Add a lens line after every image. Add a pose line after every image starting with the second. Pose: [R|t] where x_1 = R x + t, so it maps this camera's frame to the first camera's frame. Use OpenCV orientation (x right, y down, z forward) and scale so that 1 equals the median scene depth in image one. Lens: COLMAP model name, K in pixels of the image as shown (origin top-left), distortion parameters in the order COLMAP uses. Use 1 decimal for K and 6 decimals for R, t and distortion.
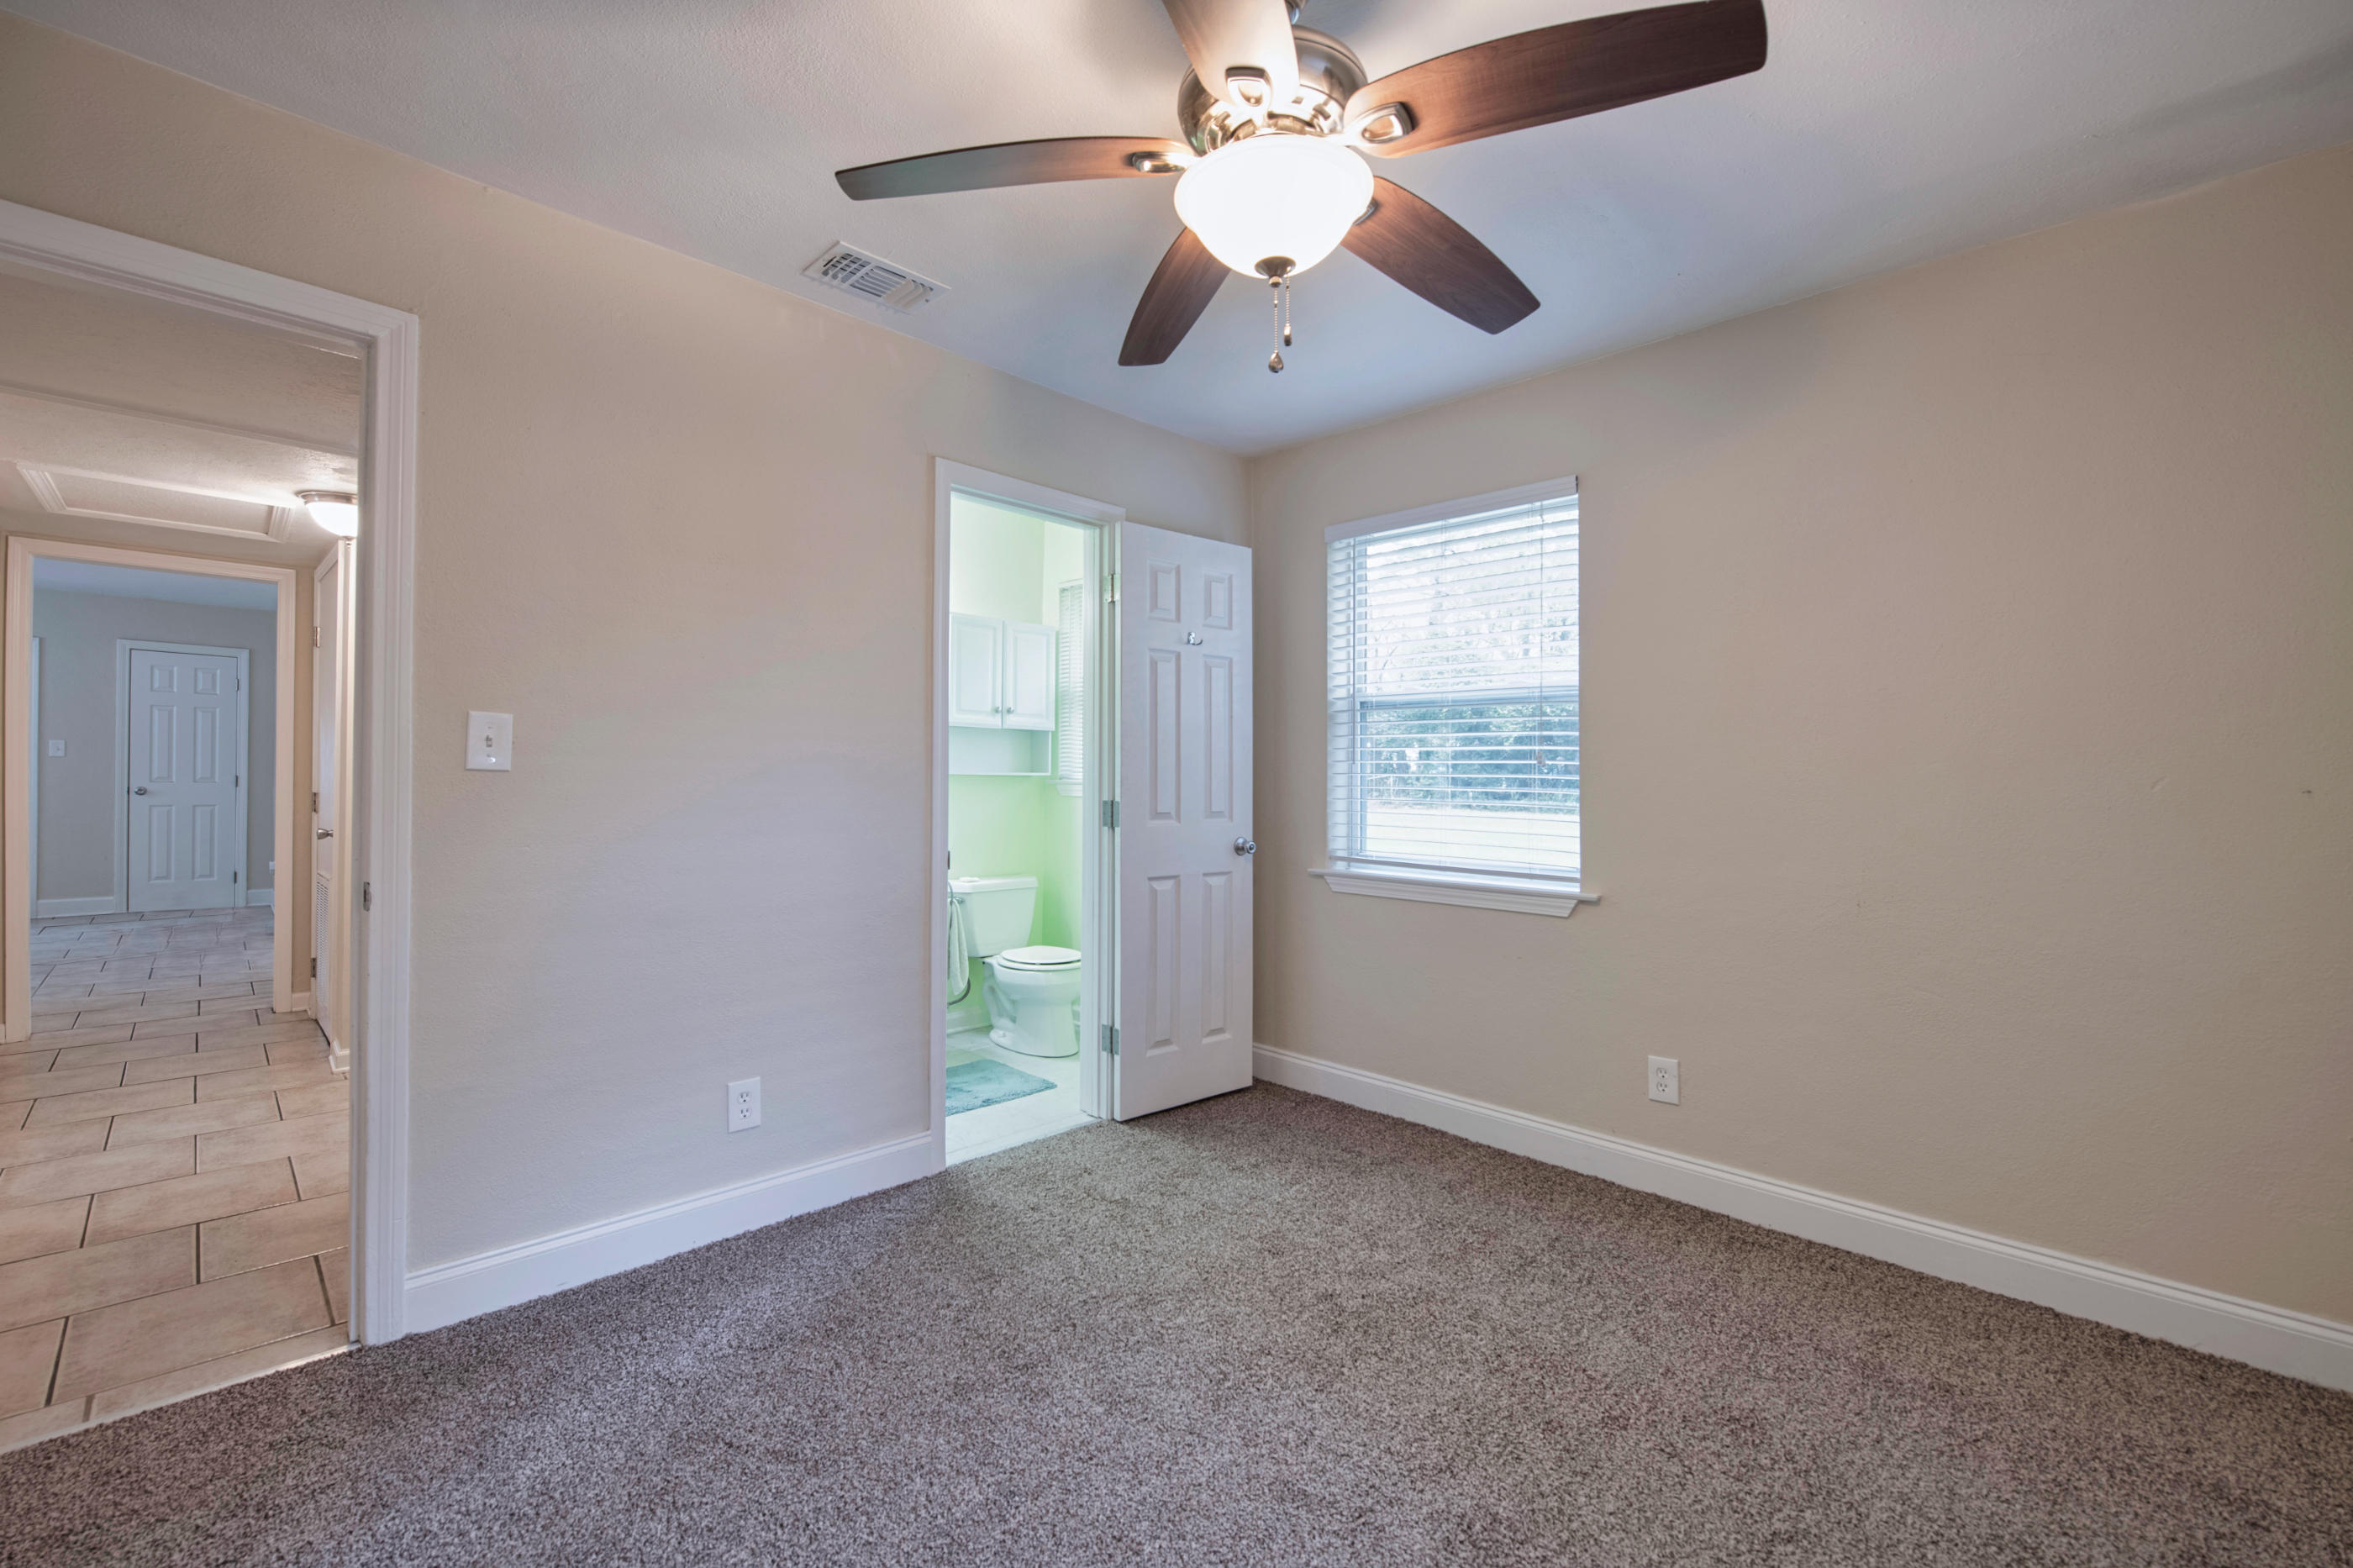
lens RADIAL K [[956.3, 0, 1168.1], [0, 956.3, 761.6], [0, 0, 1]] dist [-0.011277, -0.002339]
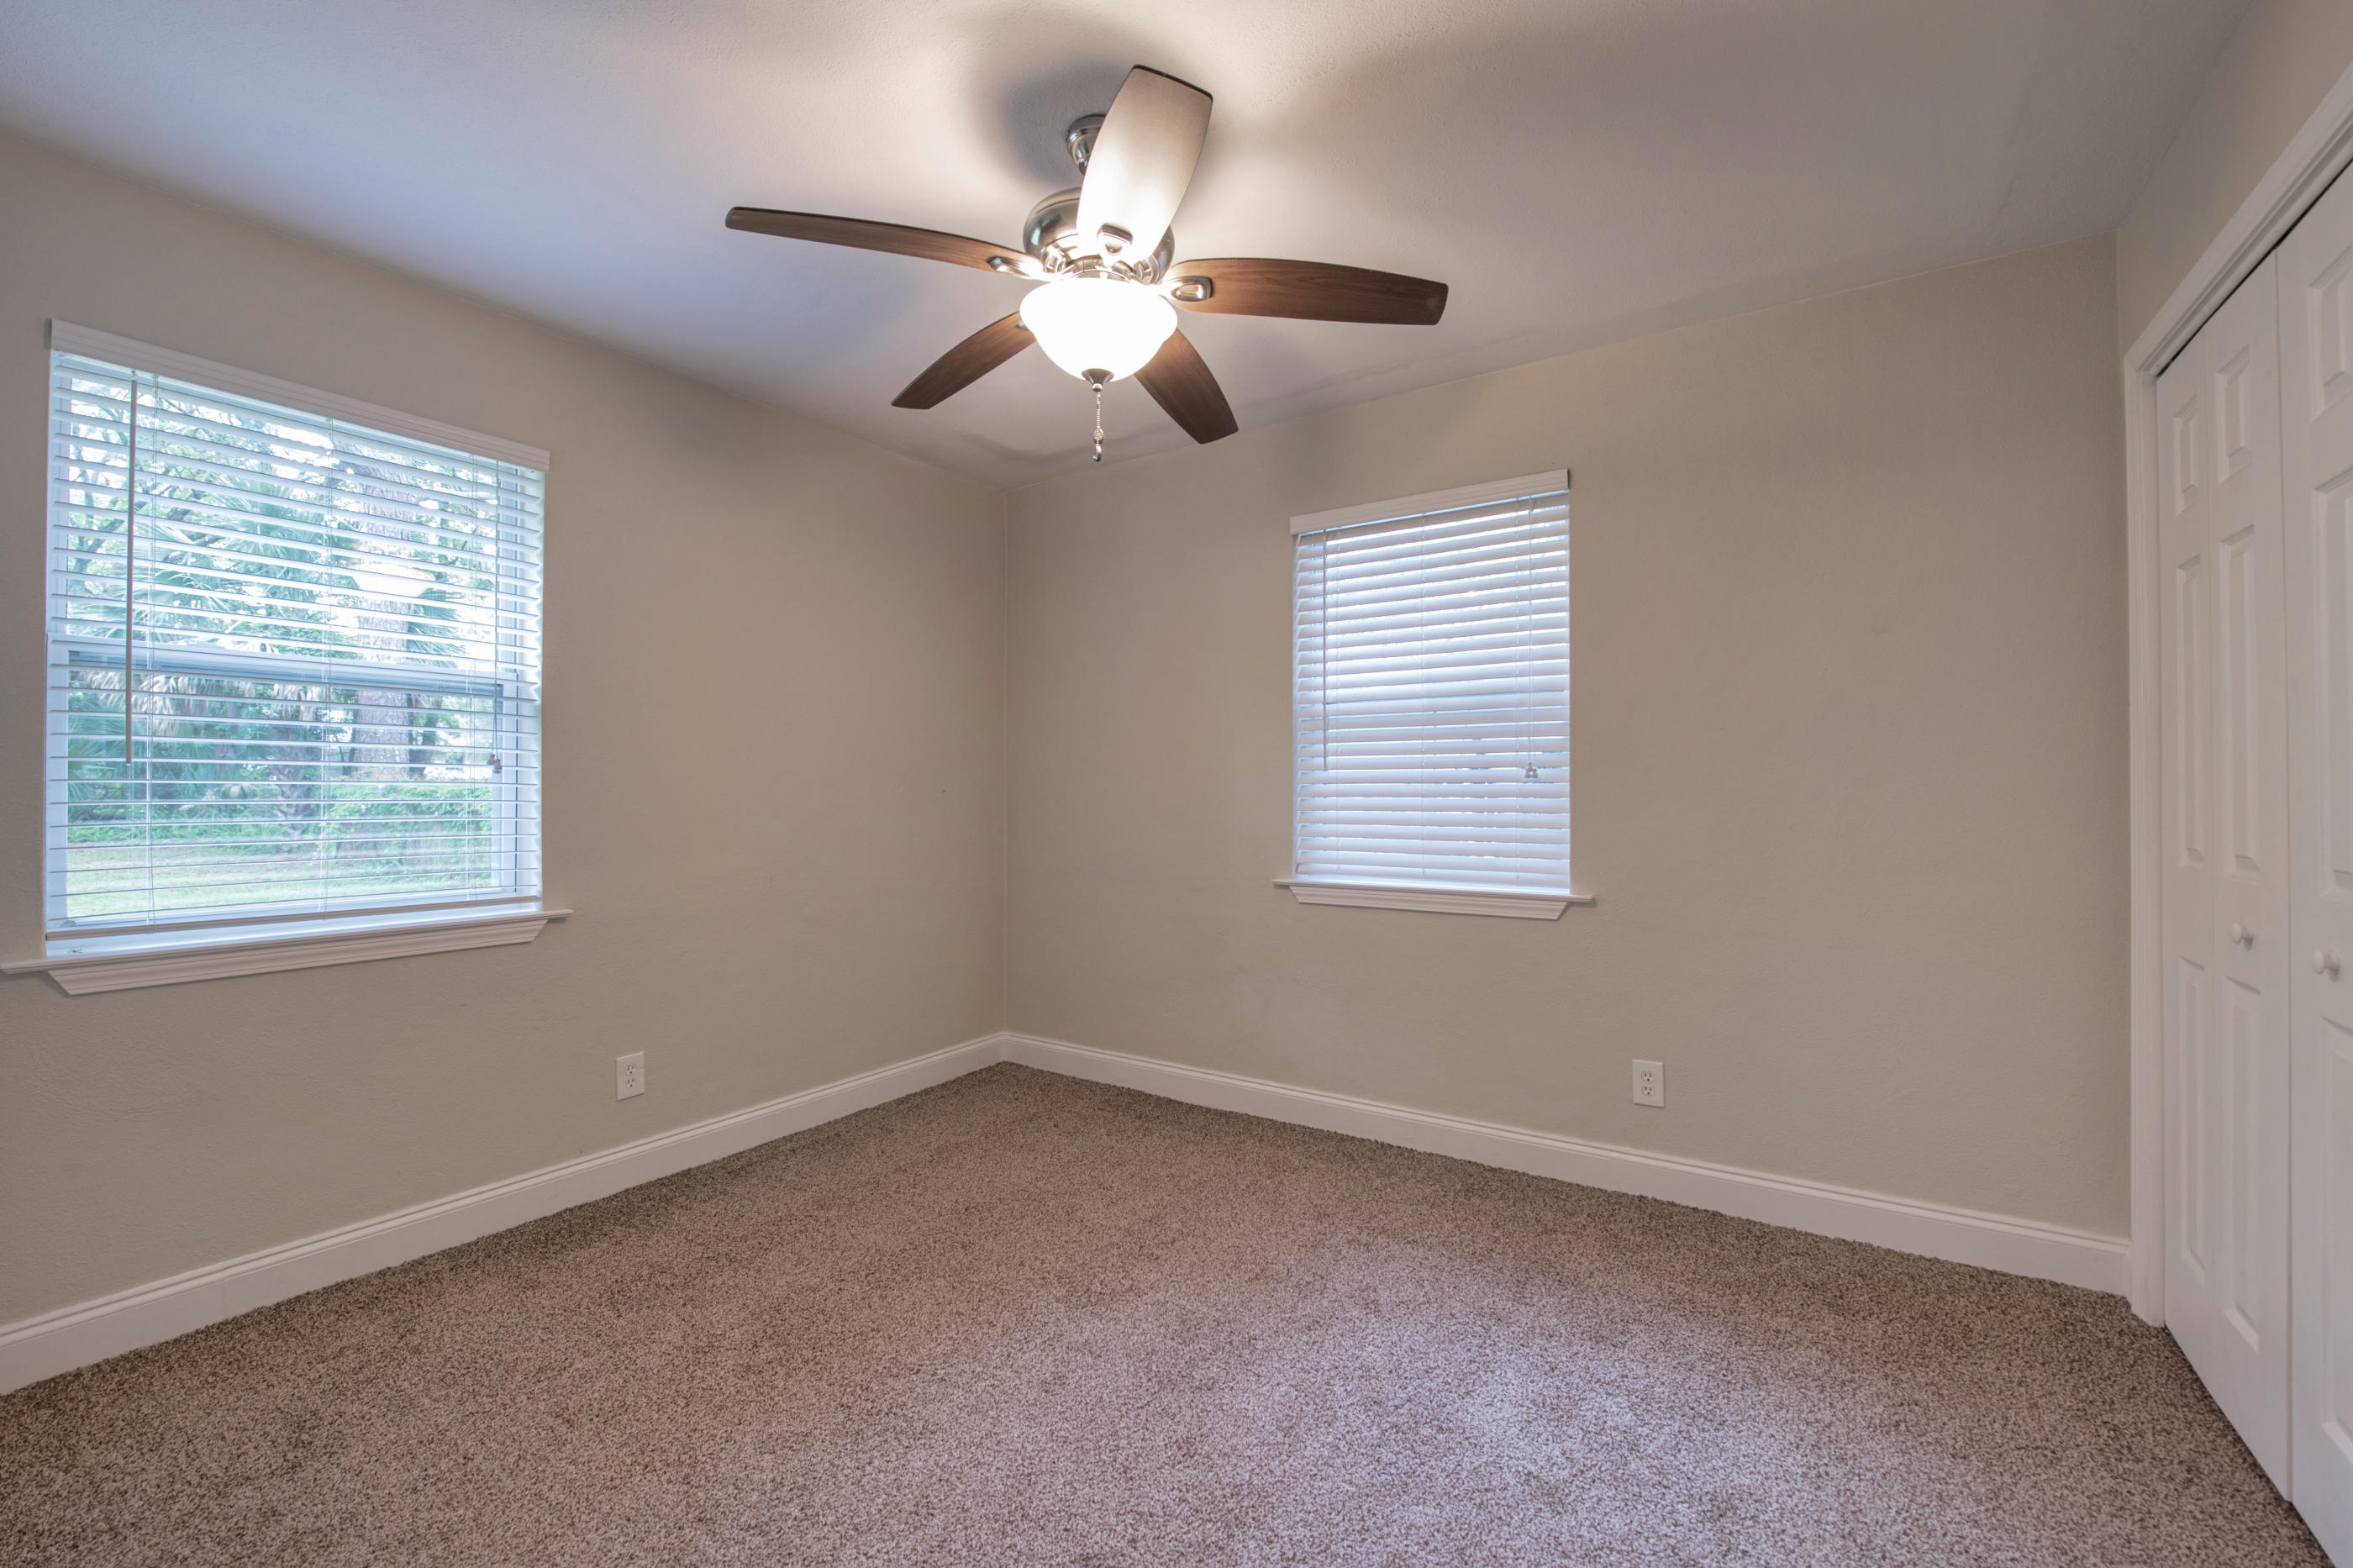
lens RADIAL K [[956.3, 0, 1180.9], [0, 956.3, 789.9], [0, 0, 1]] dist [-0.011277, -0.002339]
pose [[-0.203049, -0.009297, 0.979124, -0.590448], [-0.017968, 0.999822, 0.005767, 0.005198], [-0.979004, -0.016422, -0.203180, 0.602416]]
